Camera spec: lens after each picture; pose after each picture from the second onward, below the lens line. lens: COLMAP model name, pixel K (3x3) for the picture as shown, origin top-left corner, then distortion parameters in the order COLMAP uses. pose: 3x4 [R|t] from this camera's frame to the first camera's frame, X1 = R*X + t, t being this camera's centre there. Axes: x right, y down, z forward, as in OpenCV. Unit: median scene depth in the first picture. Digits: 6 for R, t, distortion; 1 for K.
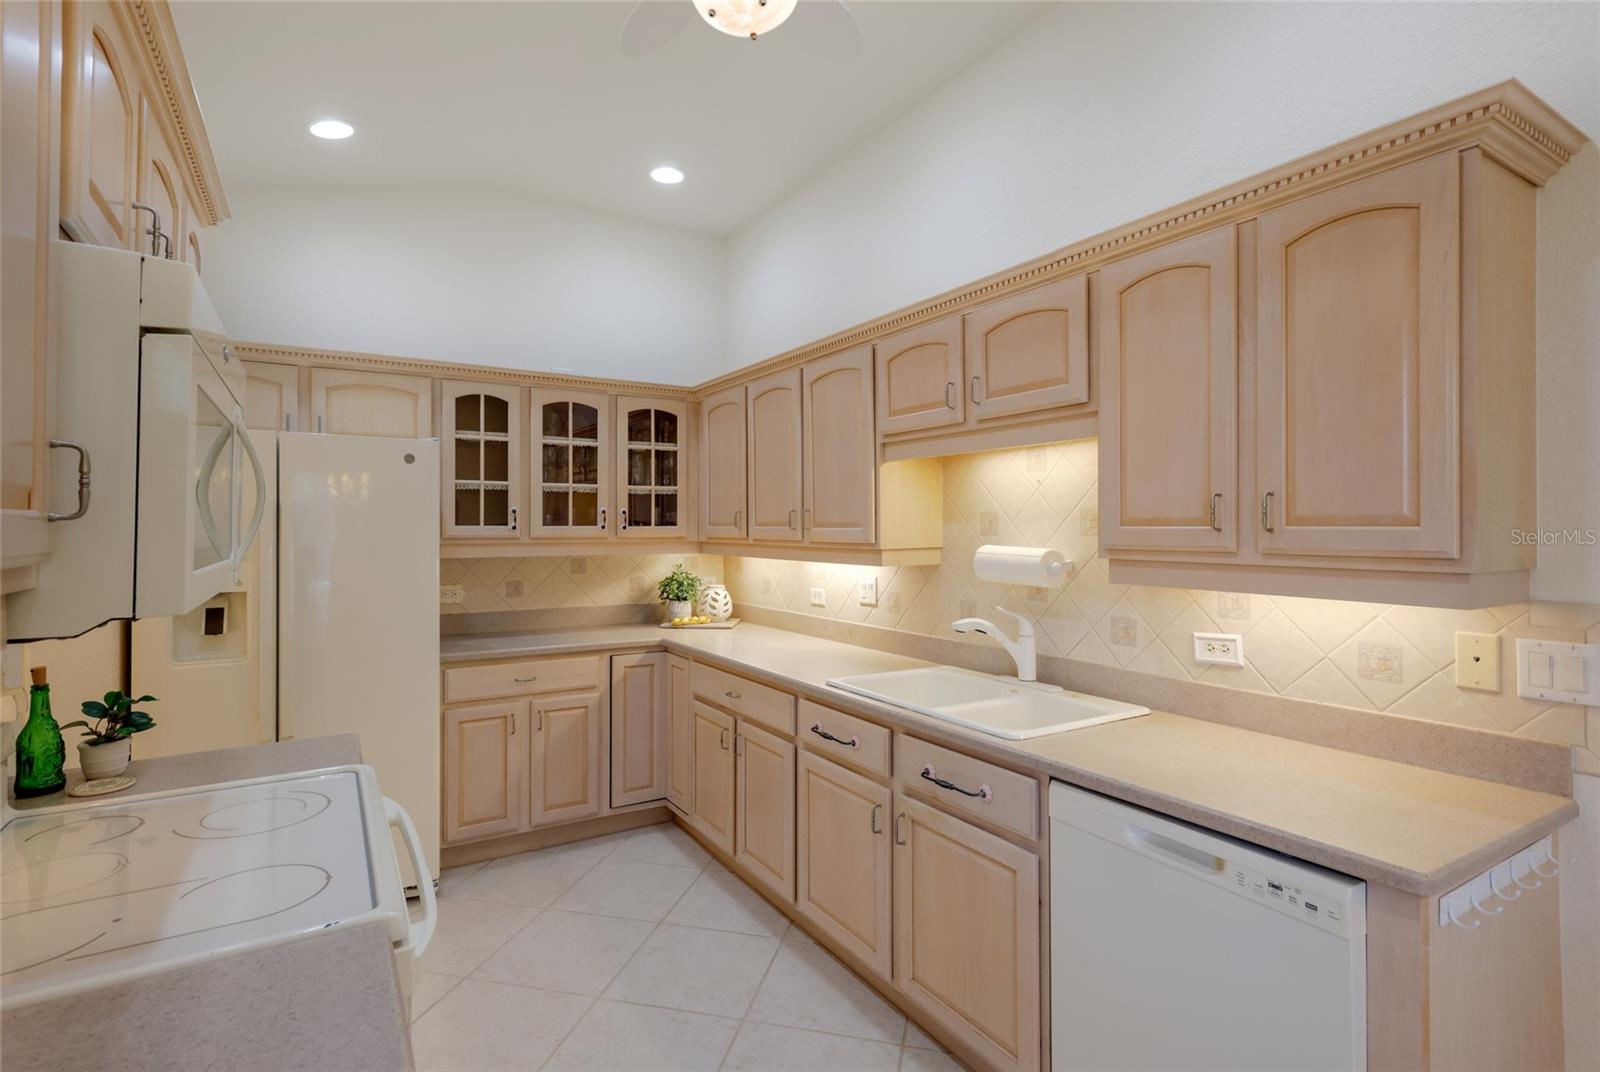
lens RADIAL K [[777.0, 0, 808.0], [0, 777.0, 524.4], [0, 0, 1]] dist [0.003401, 0.002237]
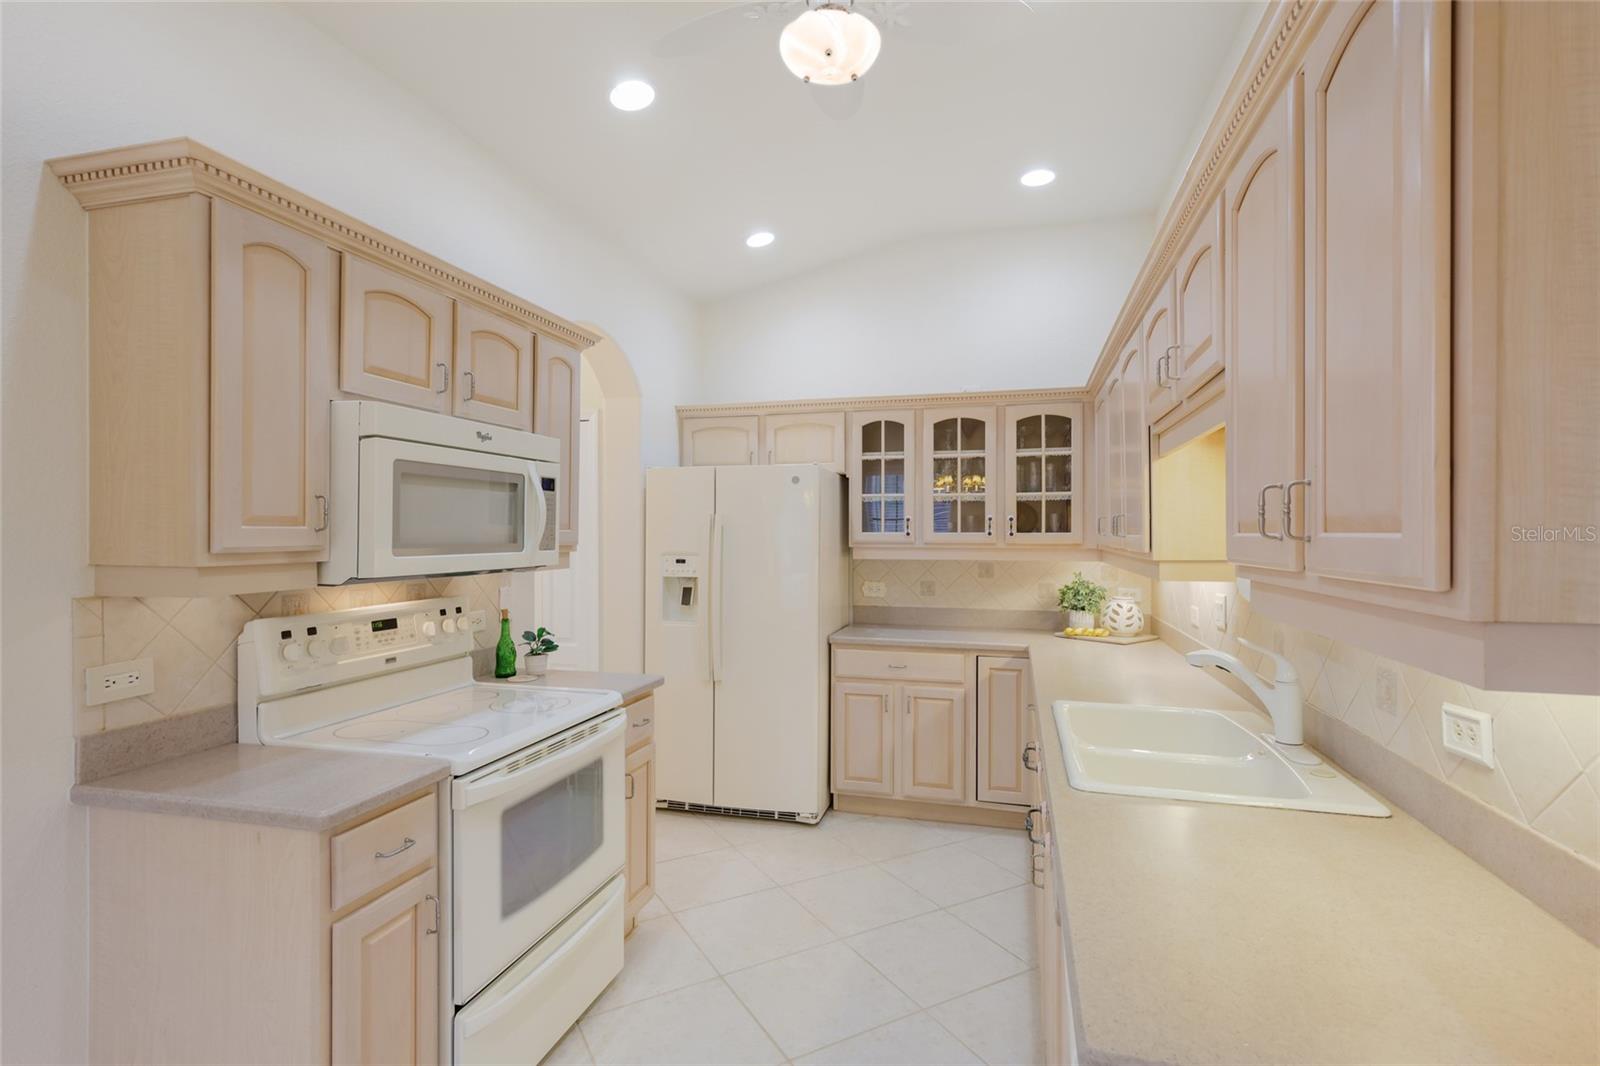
lens RADIAL K [[777.0, 0, 804.4], [0, 777.0, 534.0], [0, 0, 1]] dist [0.003401, 0.002237]
pose [[0.677646, 0.001620, -0.735387, 0.360006], [0.001577, 0.999992, 0.003655, -0.000022], [0.735387, -0.003636, 0.677638, 0.115845]]
